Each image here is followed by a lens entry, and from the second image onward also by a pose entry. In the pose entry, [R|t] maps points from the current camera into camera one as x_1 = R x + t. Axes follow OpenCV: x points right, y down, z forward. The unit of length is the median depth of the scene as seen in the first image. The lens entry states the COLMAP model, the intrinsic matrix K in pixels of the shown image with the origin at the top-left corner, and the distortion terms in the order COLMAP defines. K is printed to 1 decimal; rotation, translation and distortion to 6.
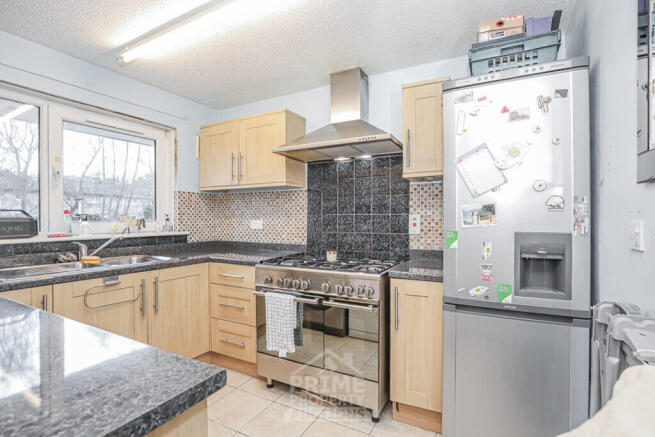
lens RADIAL K [[310.0, 0, 337.9], [0, 310.0, 224.0], [0, 0, 1]] dist [-0.025263, 0.006086]
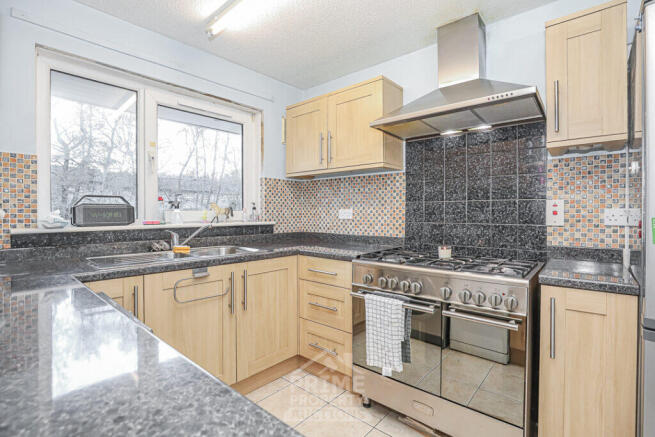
lens RADIAL K [[310.0, 0, 325.8], [0, 310.0, 219.1], [0, 0, 1]] dist [-0.025263, 0.006086]
pose [[0.966404, 0.001020, -0.257027, -0.103211], [-0.000944, 0.999999, 0.000420, 0.018256], [0.257027, -0.000163, 0.966404, 0.148781]]
